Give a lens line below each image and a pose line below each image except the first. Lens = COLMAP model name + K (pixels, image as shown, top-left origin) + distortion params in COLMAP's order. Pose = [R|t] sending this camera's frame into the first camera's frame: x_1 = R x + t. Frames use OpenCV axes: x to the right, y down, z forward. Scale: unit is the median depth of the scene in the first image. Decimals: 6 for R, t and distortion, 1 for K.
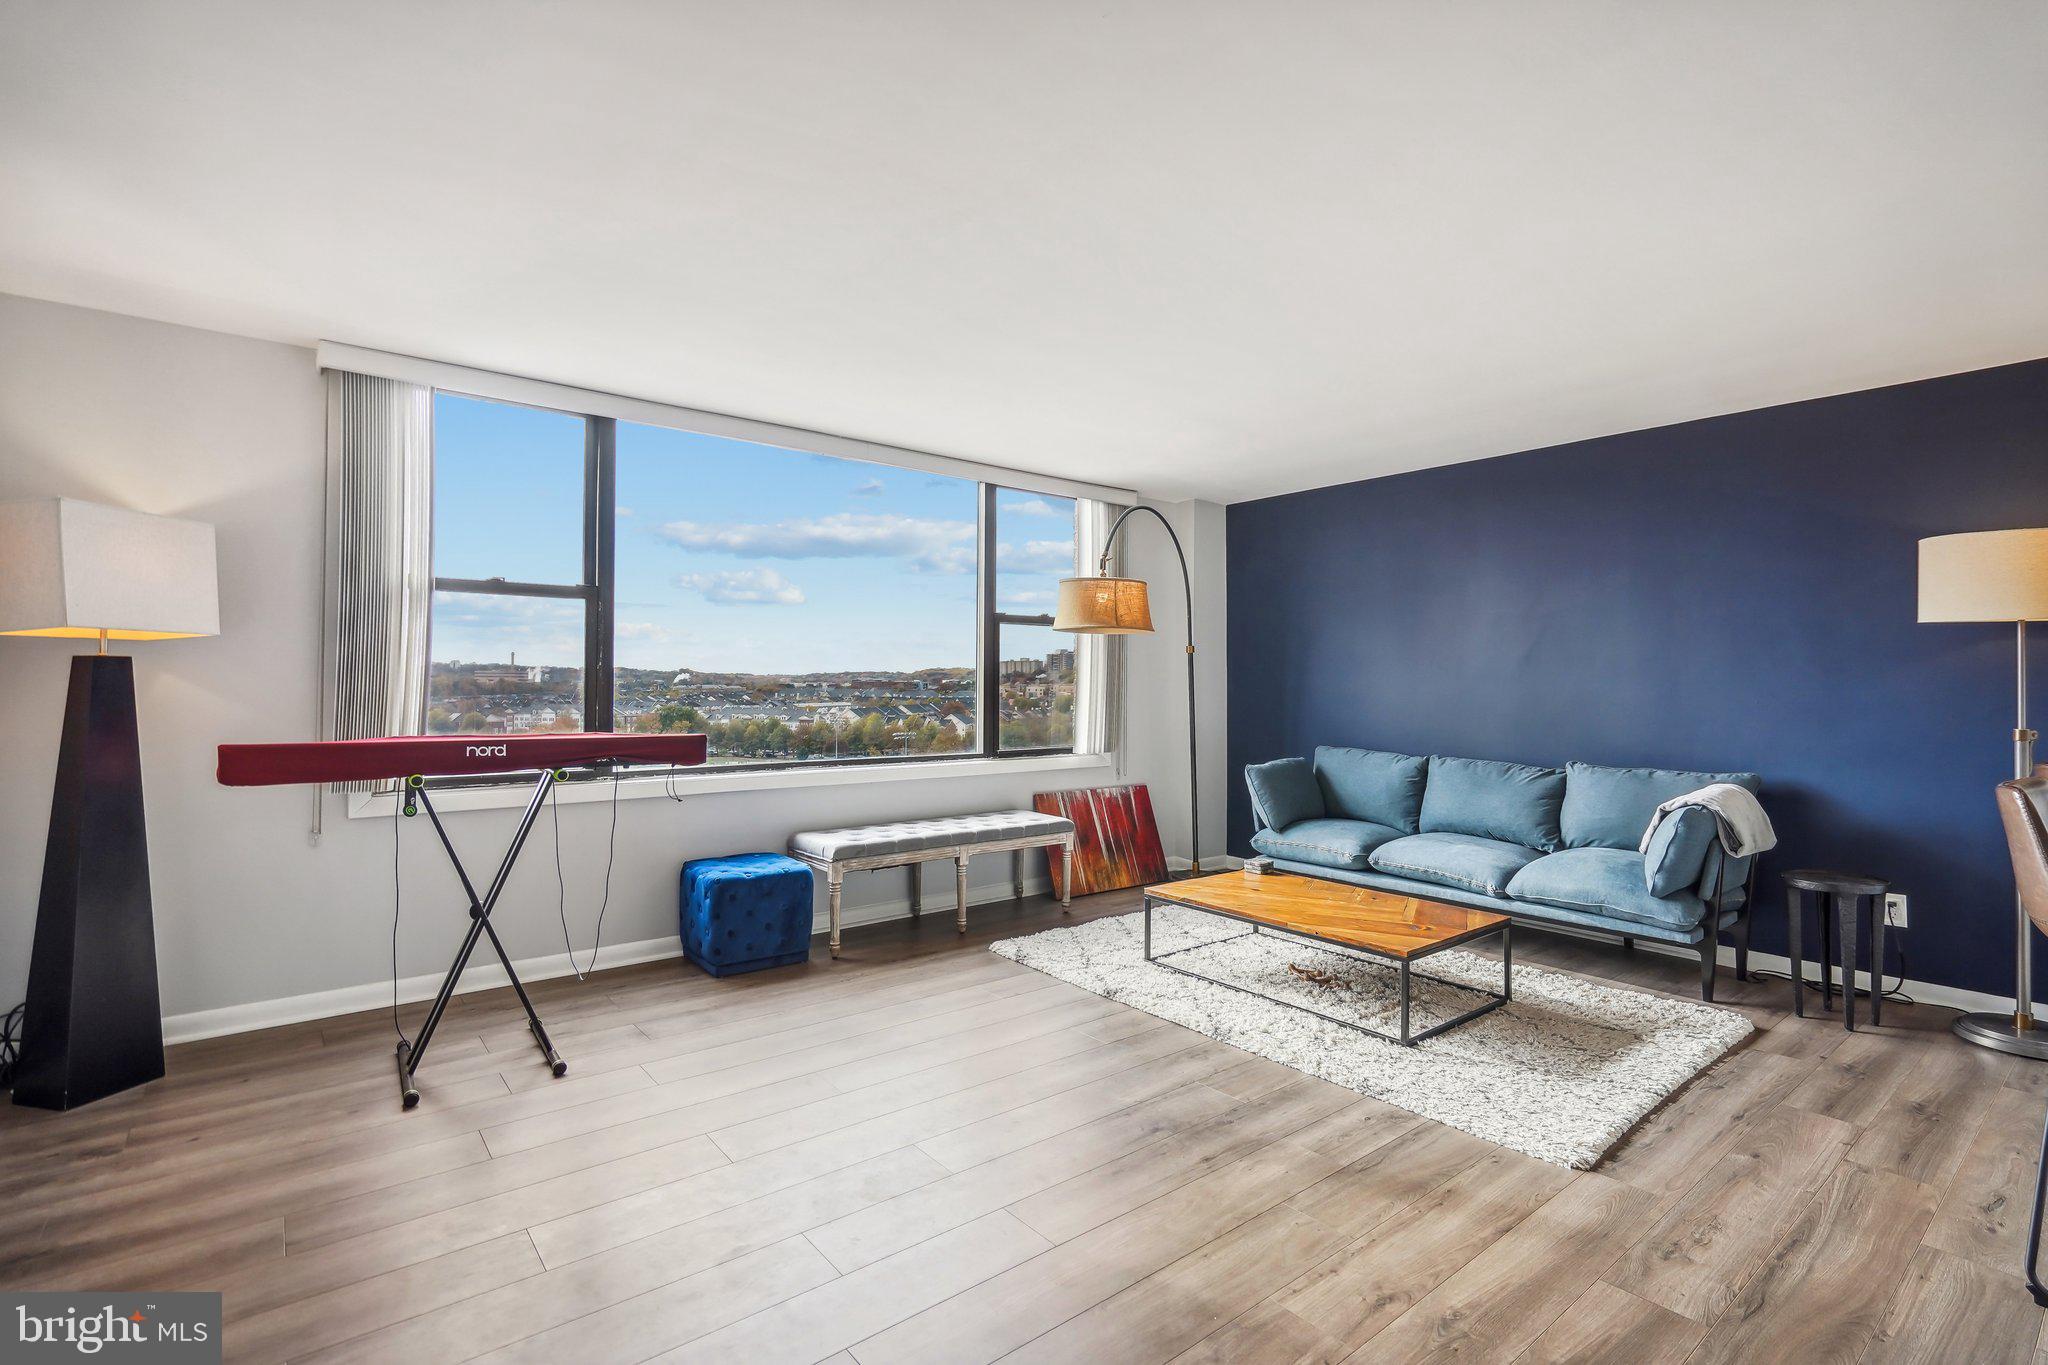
lens RADIAL K [[959.7, 0, 1024.0], [0, 959.7, 682.5], [0, 0, 1]] dist [-0.005258, -0.000024]
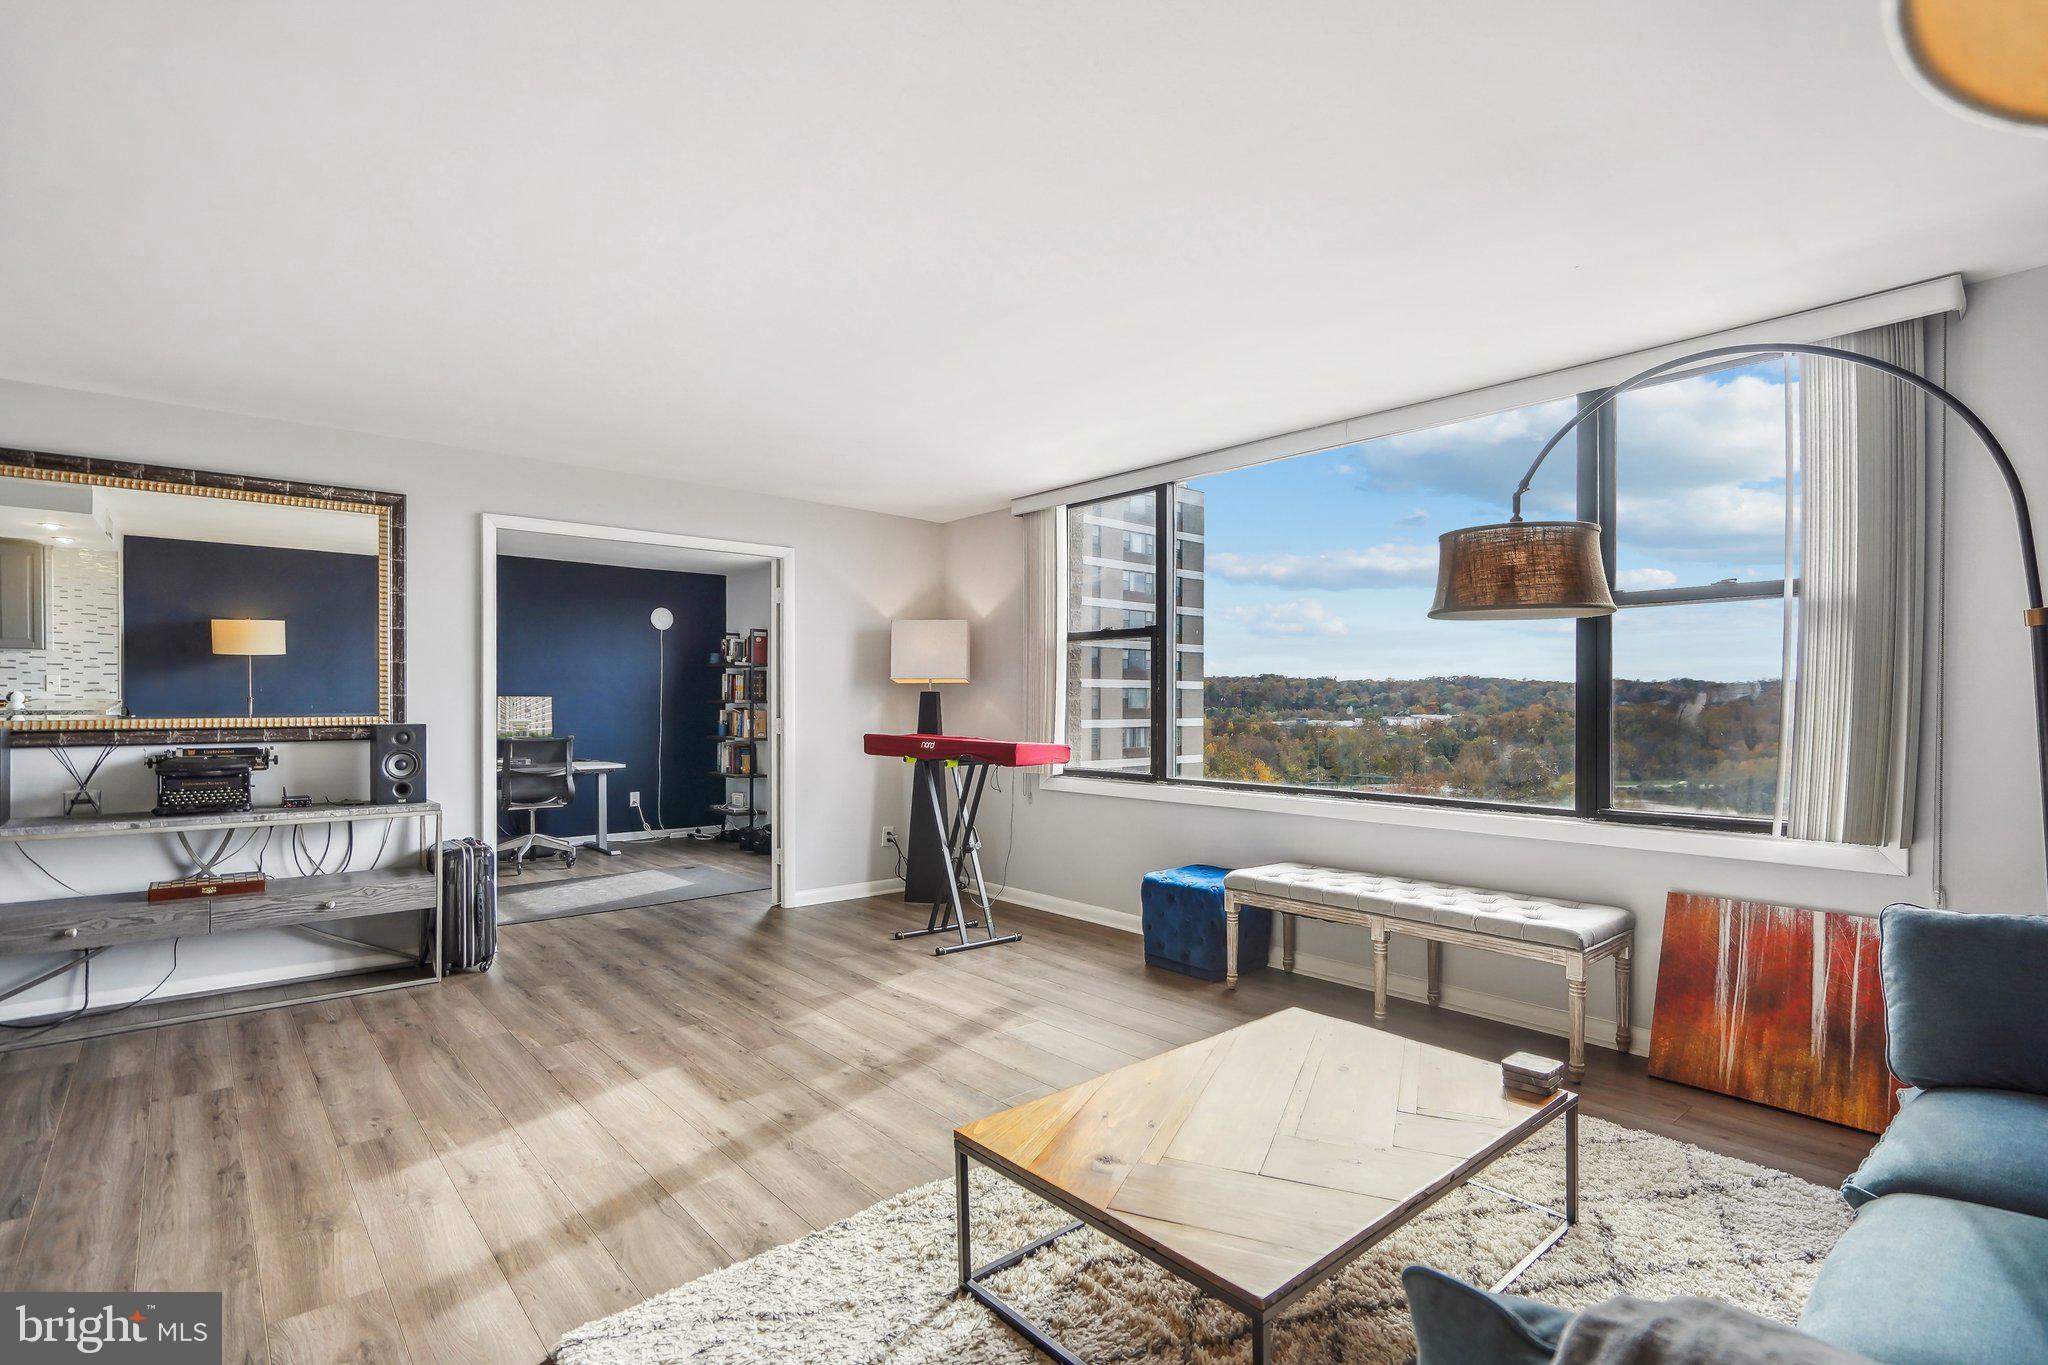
lens RADIAL K [[959.7, 0, 1024.0], [0, 959.7, 682.5], [0, 0, 1]] dist [-0.005258, -0.000024]
pose [[0.039608, -0.029644, -0.998775, 0.799152], [-0.001937, 0.999556, -0.029744, 0.008588], [0.999213, 0.003112, 0.039533, 0.788688]]
